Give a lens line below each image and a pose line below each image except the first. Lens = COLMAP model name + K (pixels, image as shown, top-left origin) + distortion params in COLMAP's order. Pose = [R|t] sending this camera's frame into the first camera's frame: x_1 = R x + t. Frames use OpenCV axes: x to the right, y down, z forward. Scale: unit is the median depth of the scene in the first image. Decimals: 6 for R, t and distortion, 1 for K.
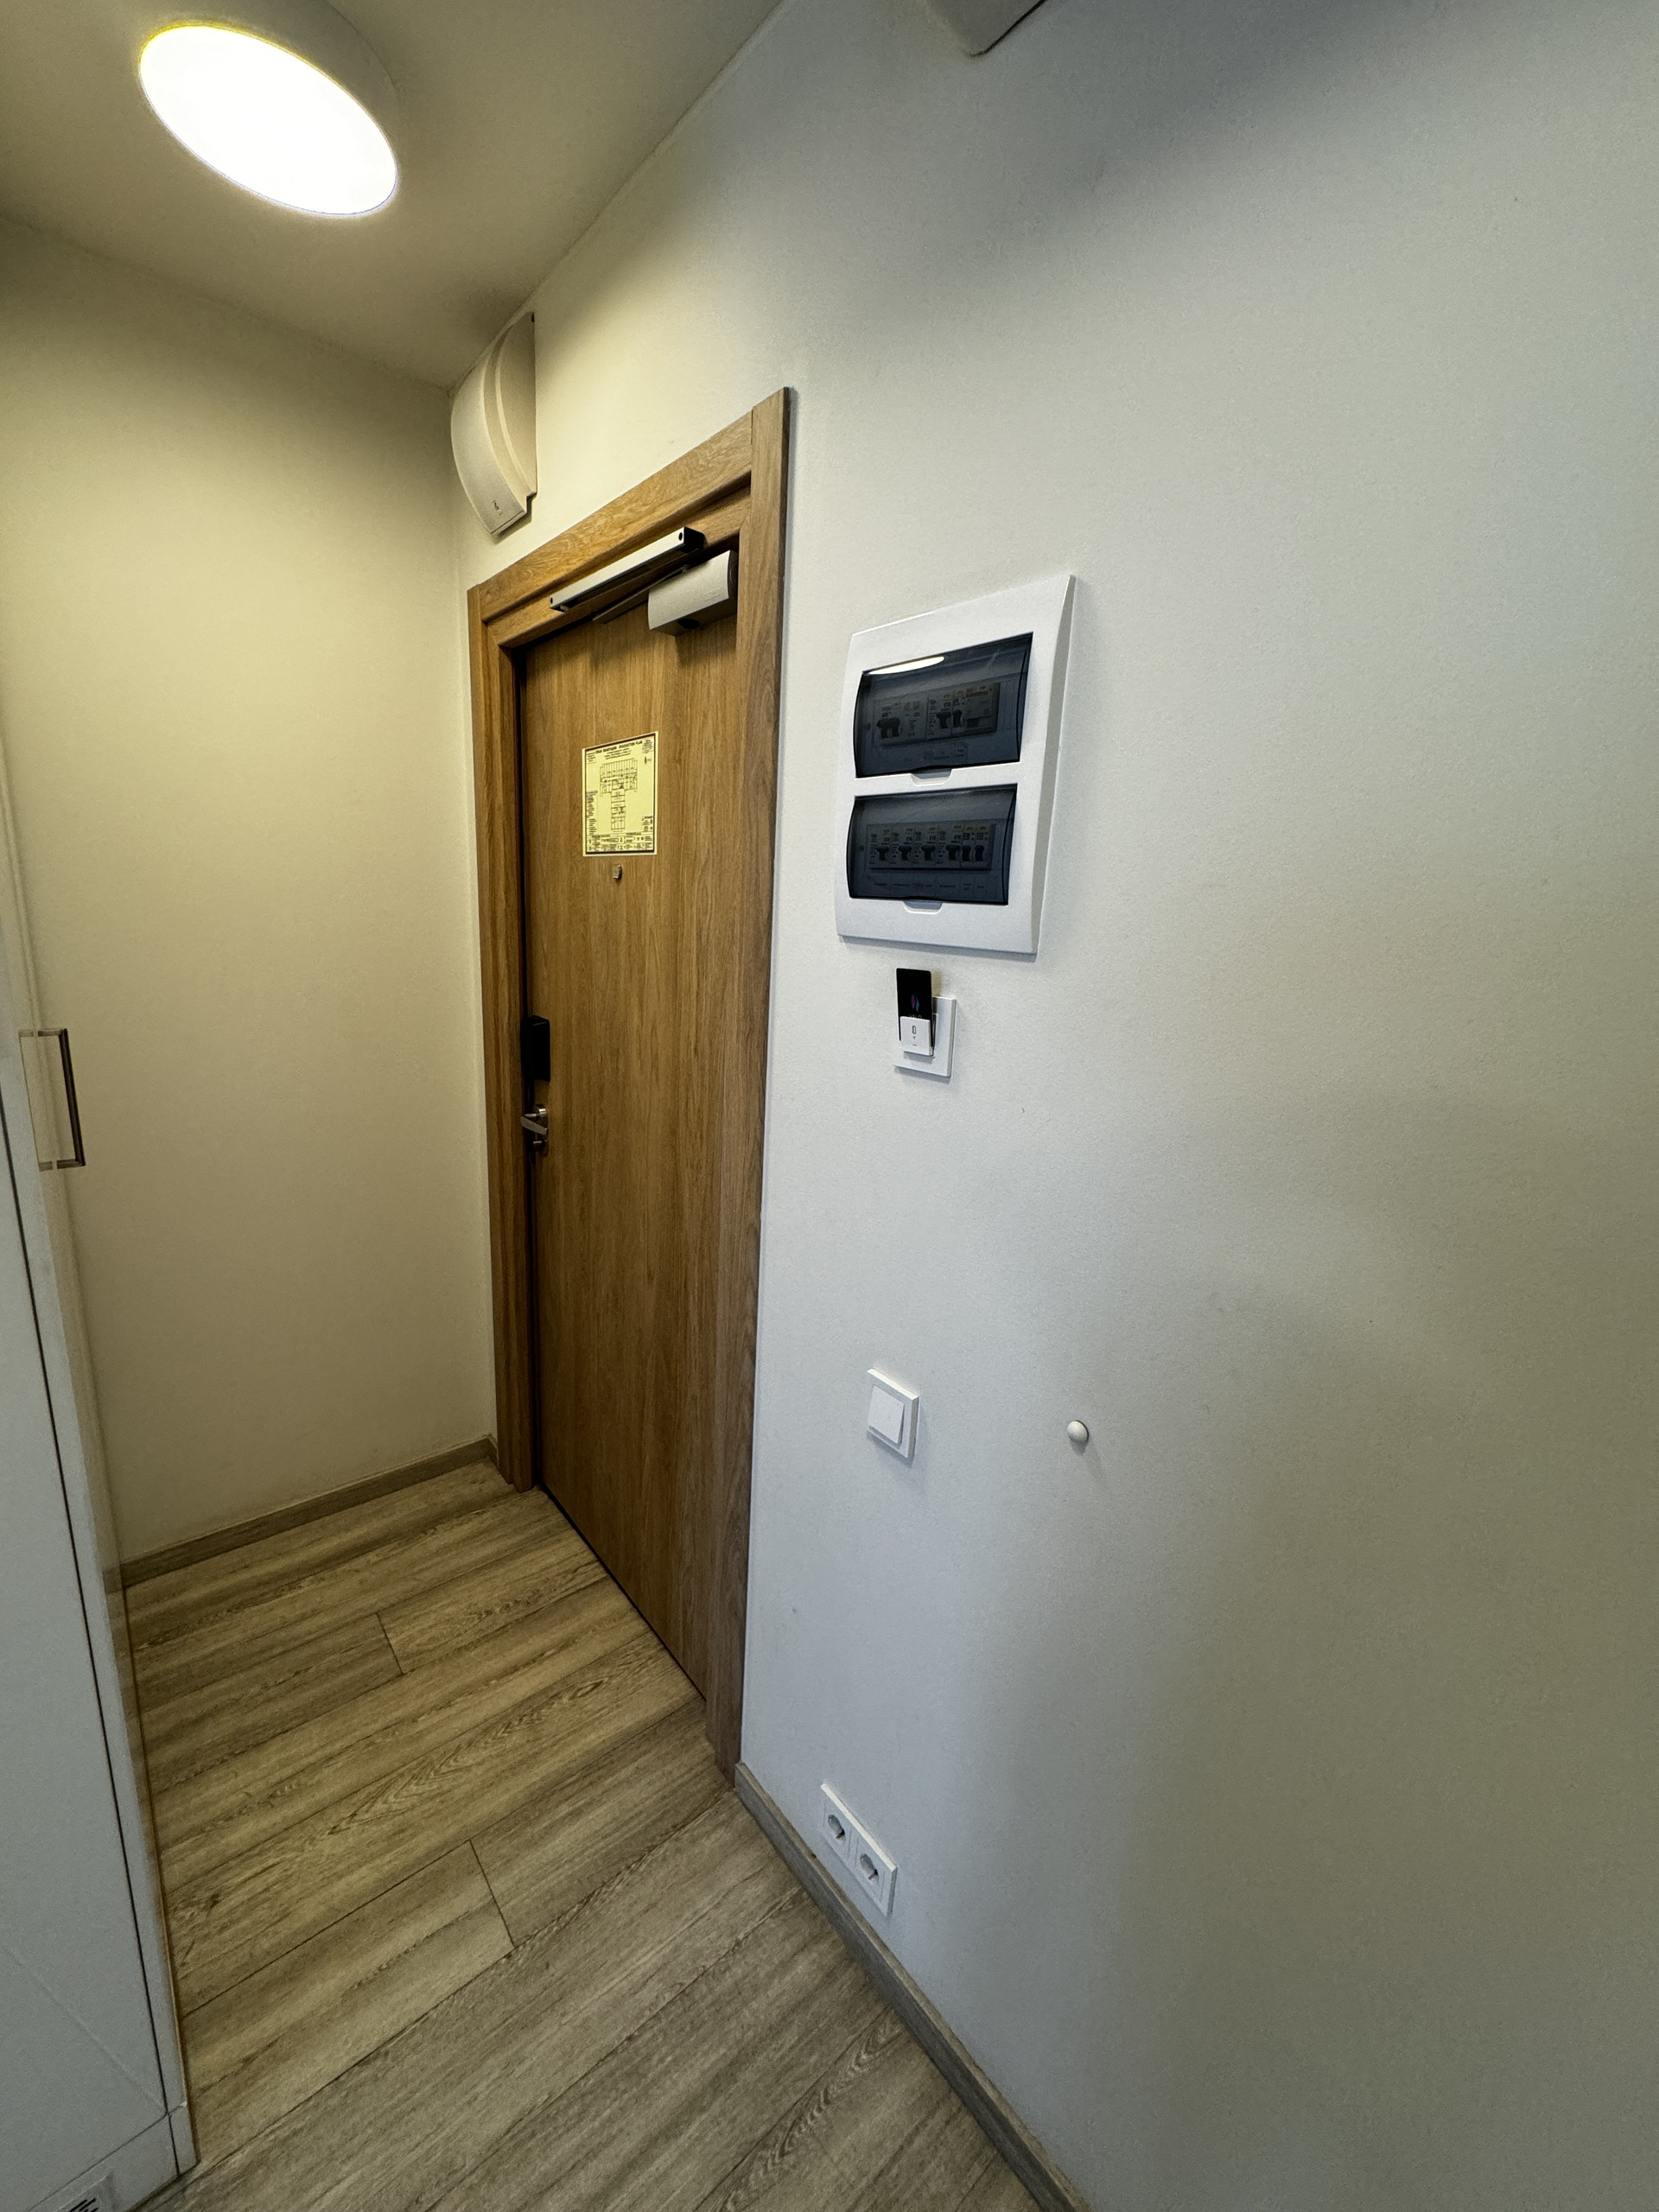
lens RADIAL K [[880.2, 0, 840.5], [0, 880.2, 1104.7], [0, 0, 1]] dist [-0.002283, 0.000466]
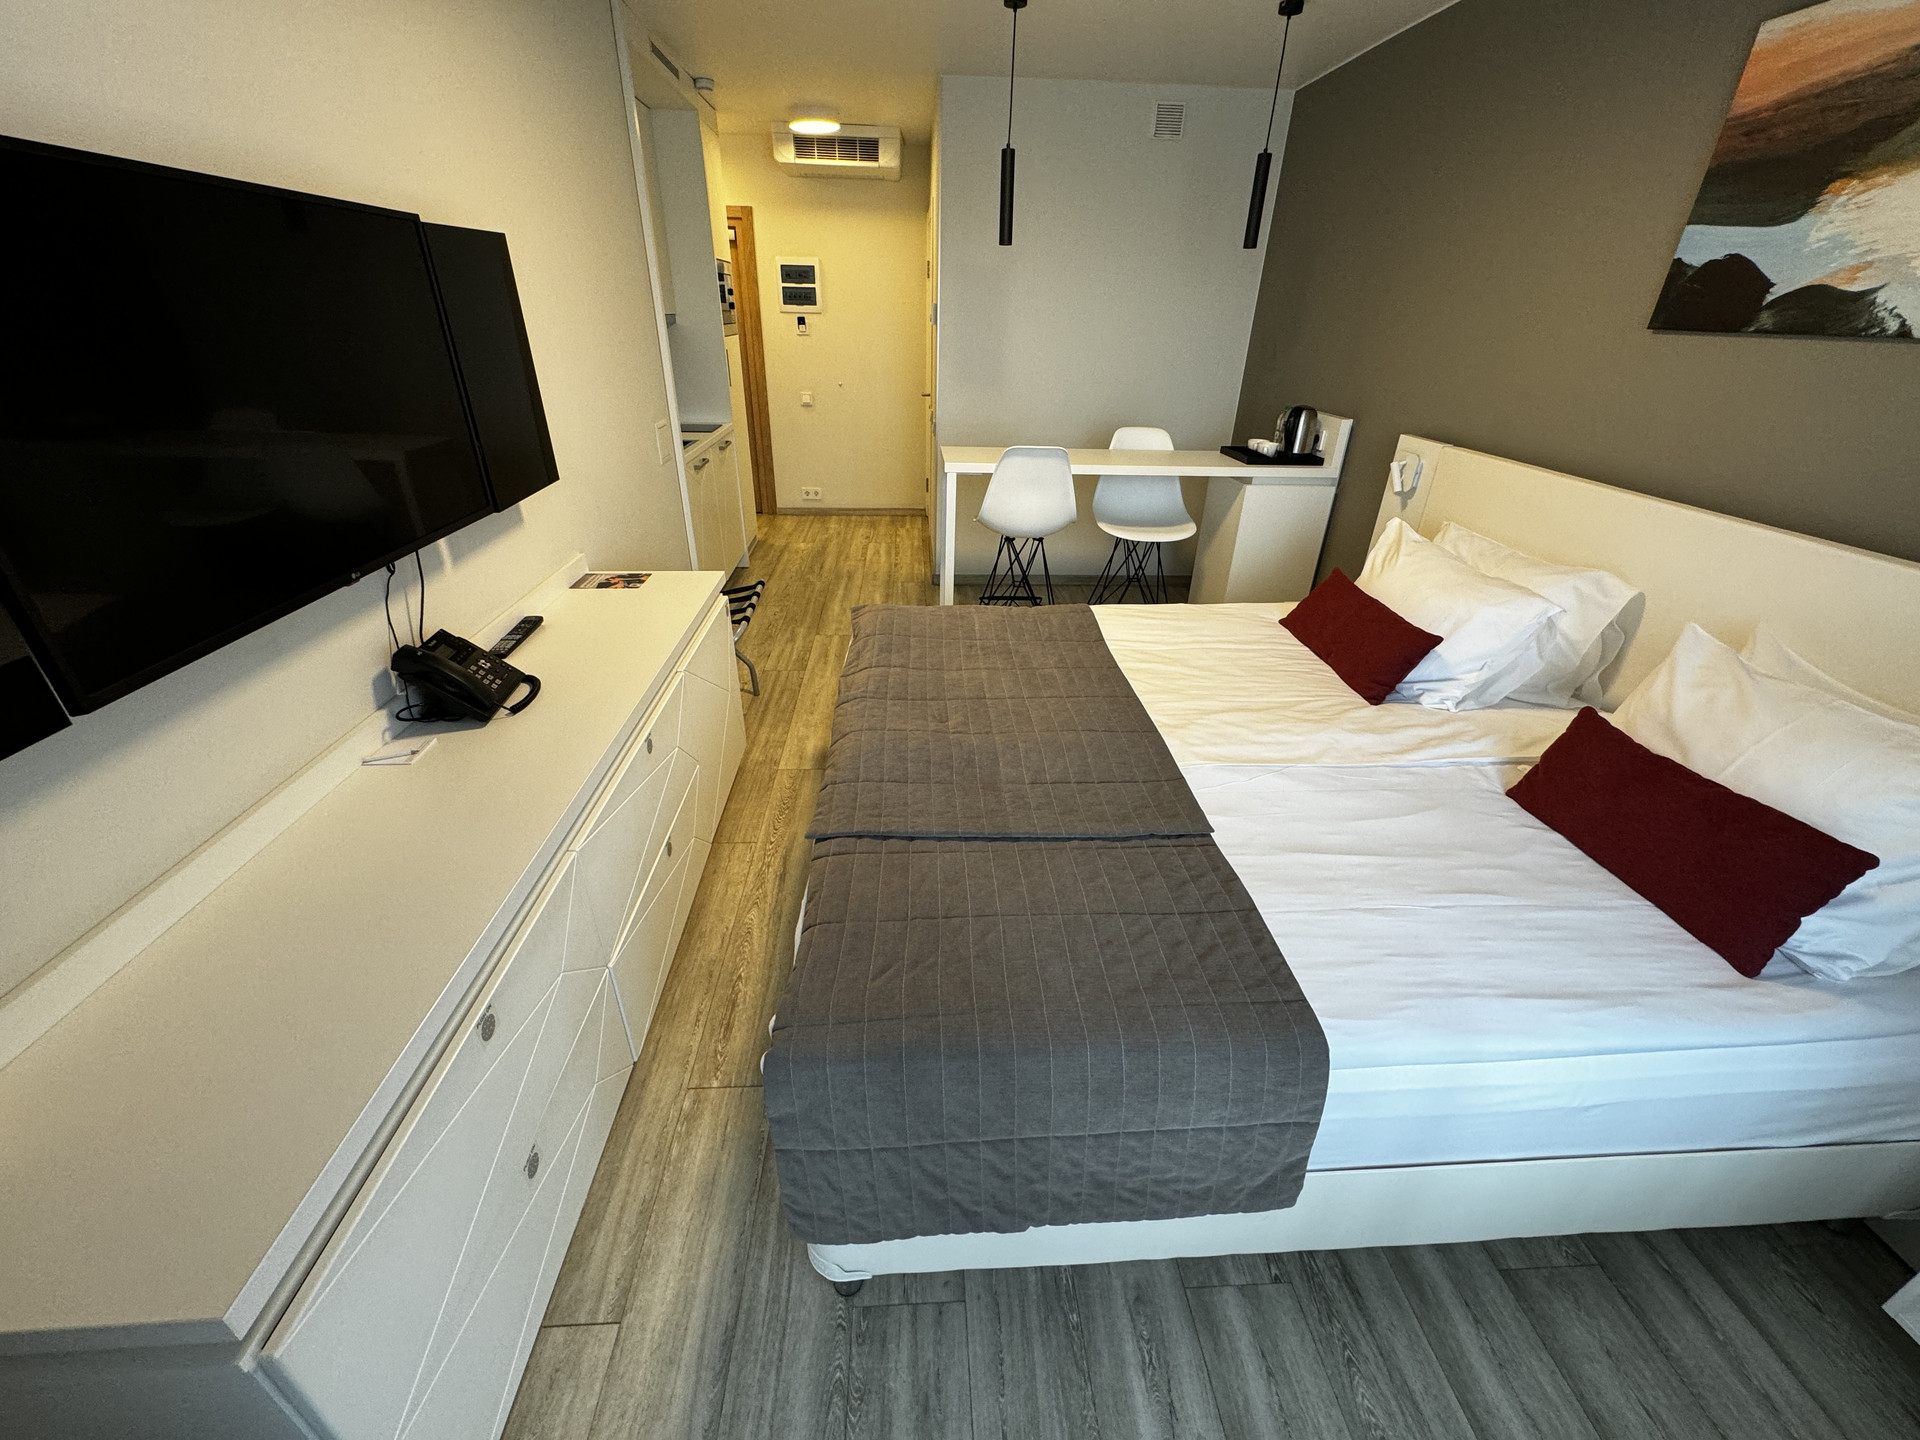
lens RADIAL K [[764.0, 0, 959.7], [0, 764.0, 714.8], [0, 0, 1]] dist [-0.002283, 0.000466]
pose [[0.607621, -0.410977, 0.679628, -3.231562], [0.187816, 0.905792, 0.379823, 0.449327], [-0.771700, -0.103143, 0.627567, -2.857382]]
